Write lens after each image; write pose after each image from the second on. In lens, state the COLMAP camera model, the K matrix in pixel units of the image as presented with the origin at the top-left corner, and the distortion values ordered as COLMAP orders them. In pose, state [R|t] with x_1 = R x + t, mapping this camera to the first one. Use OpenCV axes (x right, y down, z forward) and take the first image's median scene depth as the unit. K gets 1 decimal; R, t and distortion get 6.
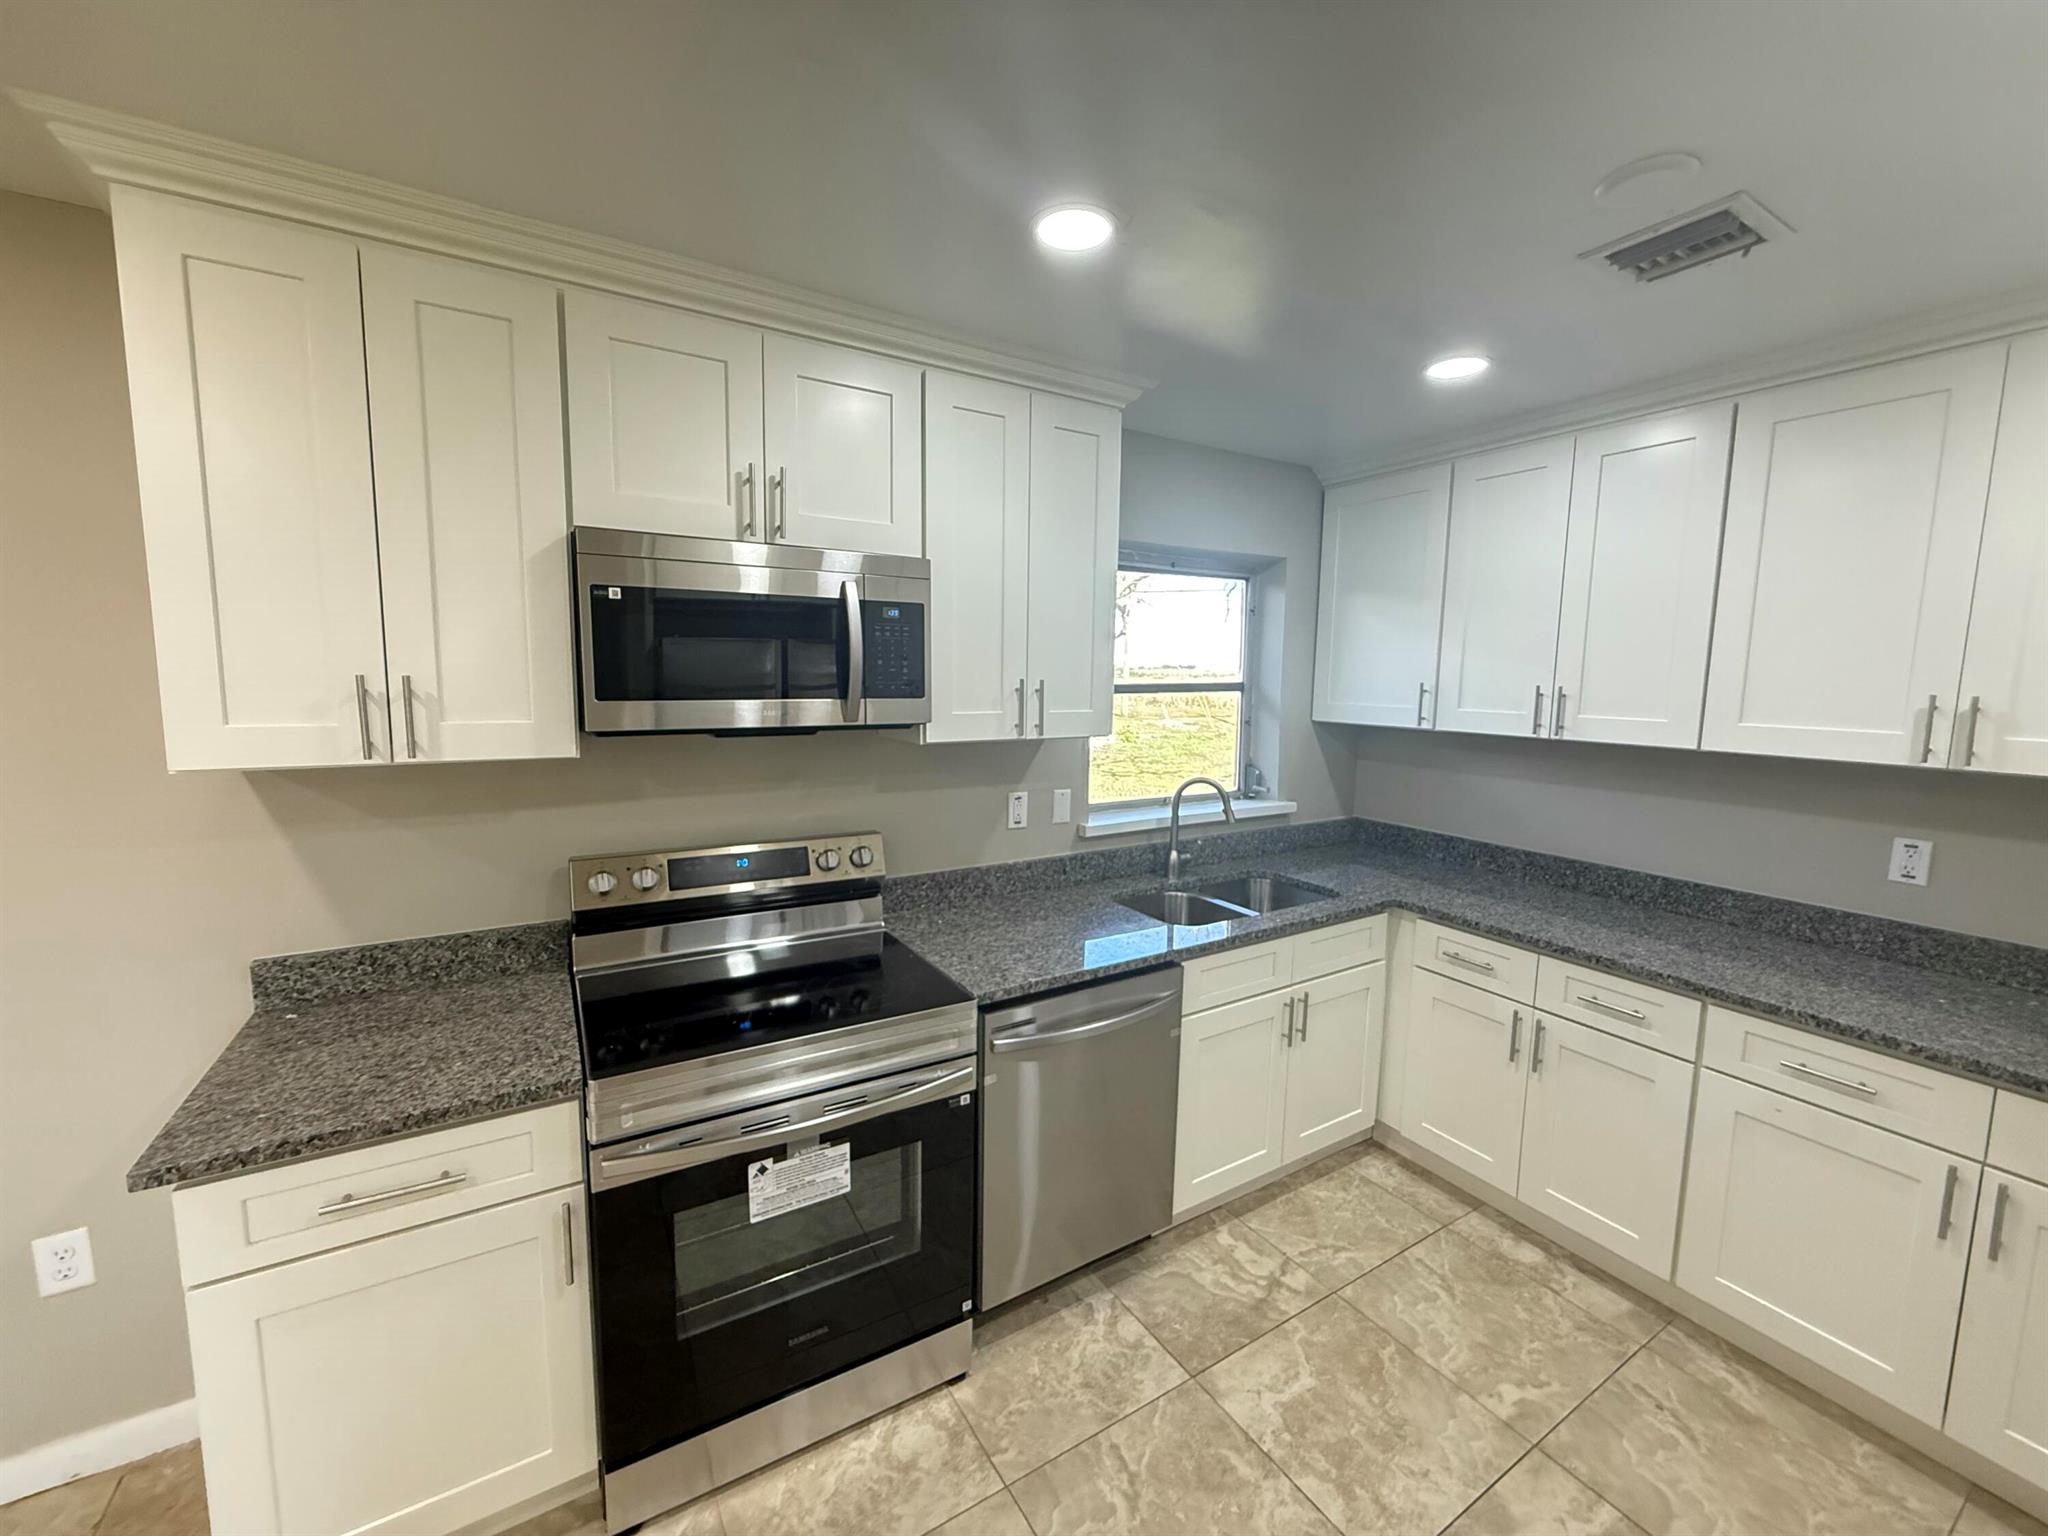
lens RADIAL K [[812.5, 0, 1022.8], [0, 812.5, 764.9], [0, 0, 1]] dist [-0.000736, 0.000055]
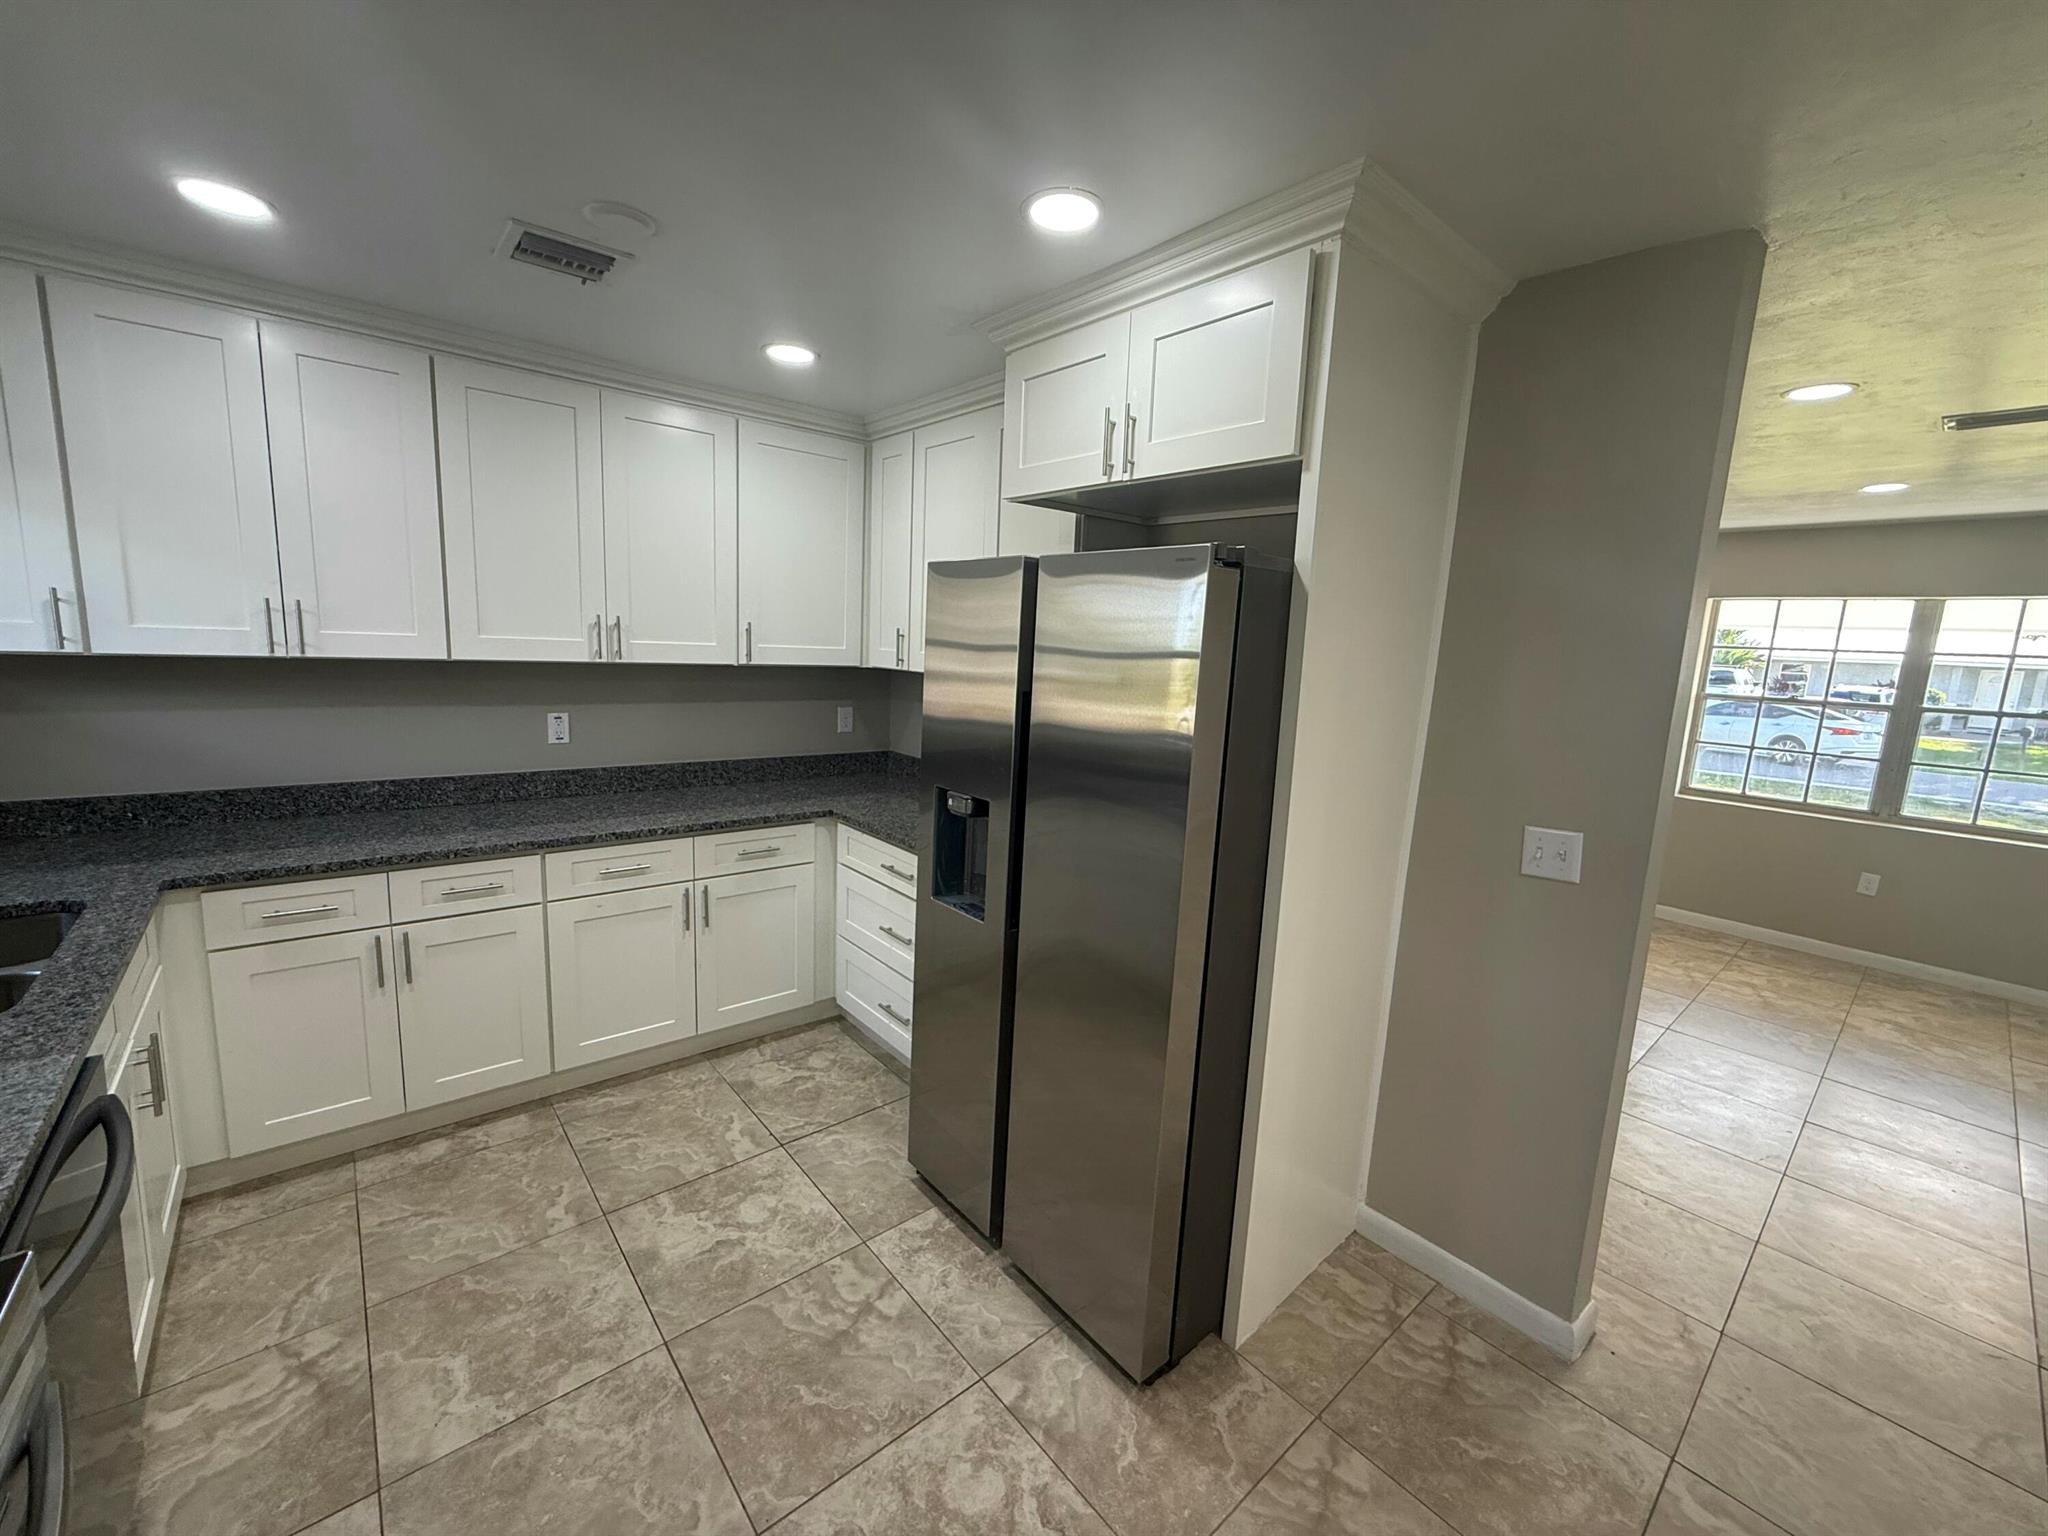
lens RADIAL K [[812.5, 0, 1018.4], [0, 812.5, 764.9], [0, 0, 1]] dist [-0.000736, 0.000055]
pose [[-0.158896, -0.174381, 0.971773, -0.496075], [0.063251, 0.980458, 0.186281, -0.038831], [-0.985267, 0.091065, -0.144761, 0.412183]]
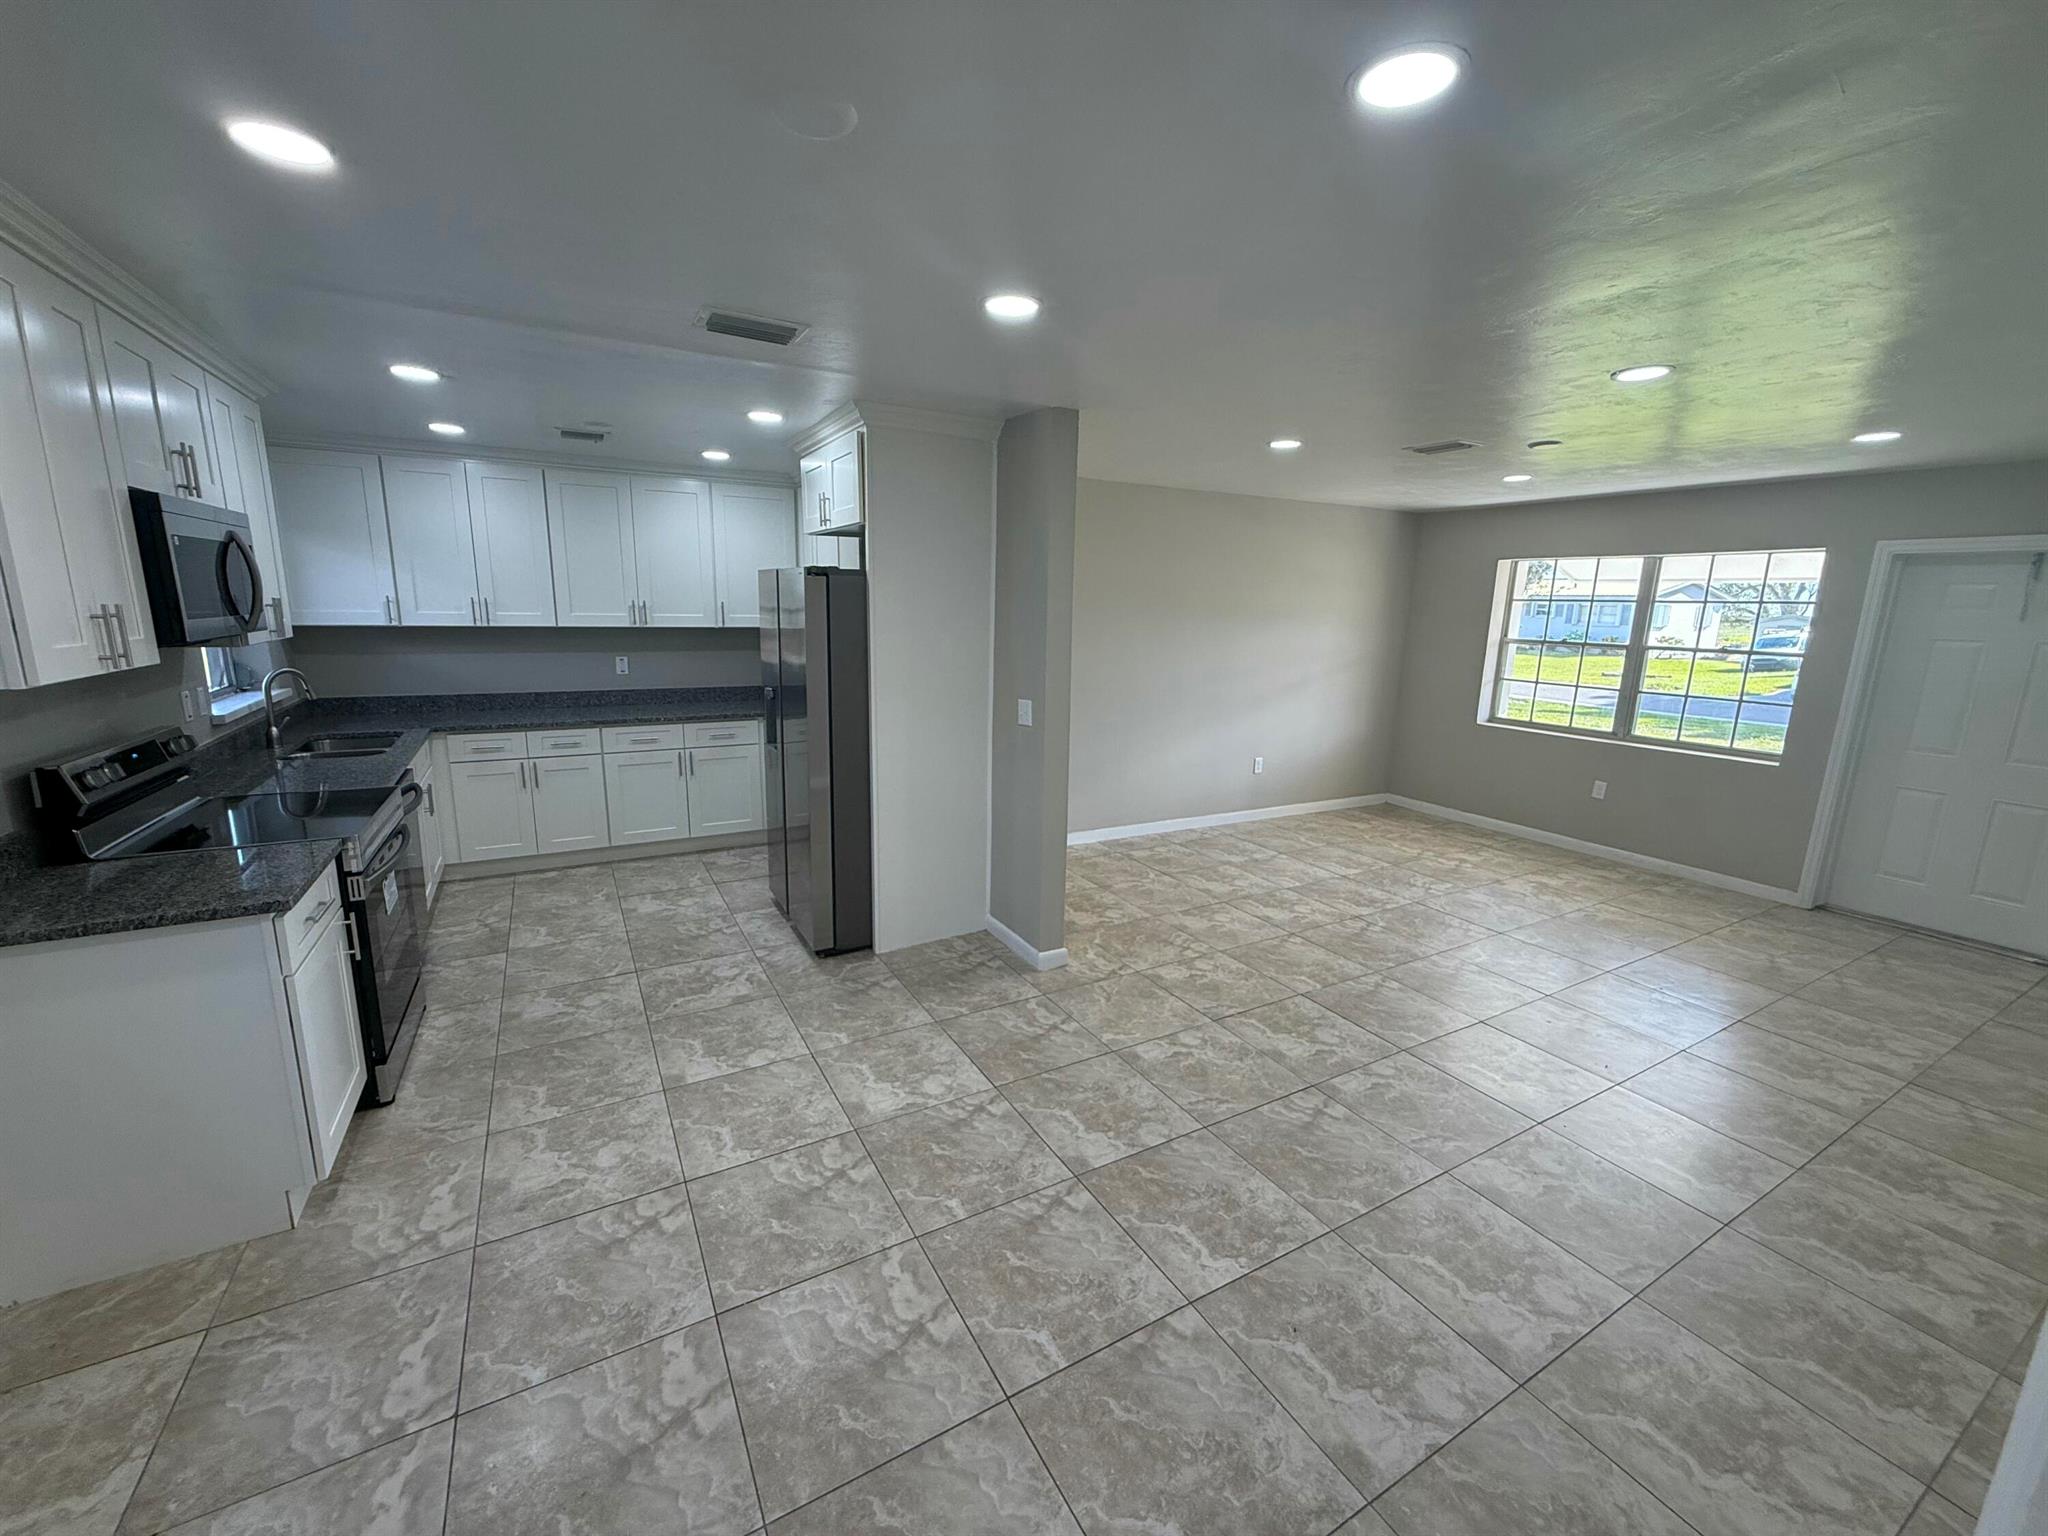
lens RADIAL K [[812.5, 0, 1019.0], [0, 812.5, 767.3], [0, 0, 1]] dist [-0.000736, 0.000055]
pose [[0.031010, -0.214717, 0.976184, -1.510827], [0.092844, 0.973050, 0.211078, 0.004484], [-0.995198, 0.084088, 0.050110, -0.371767]]
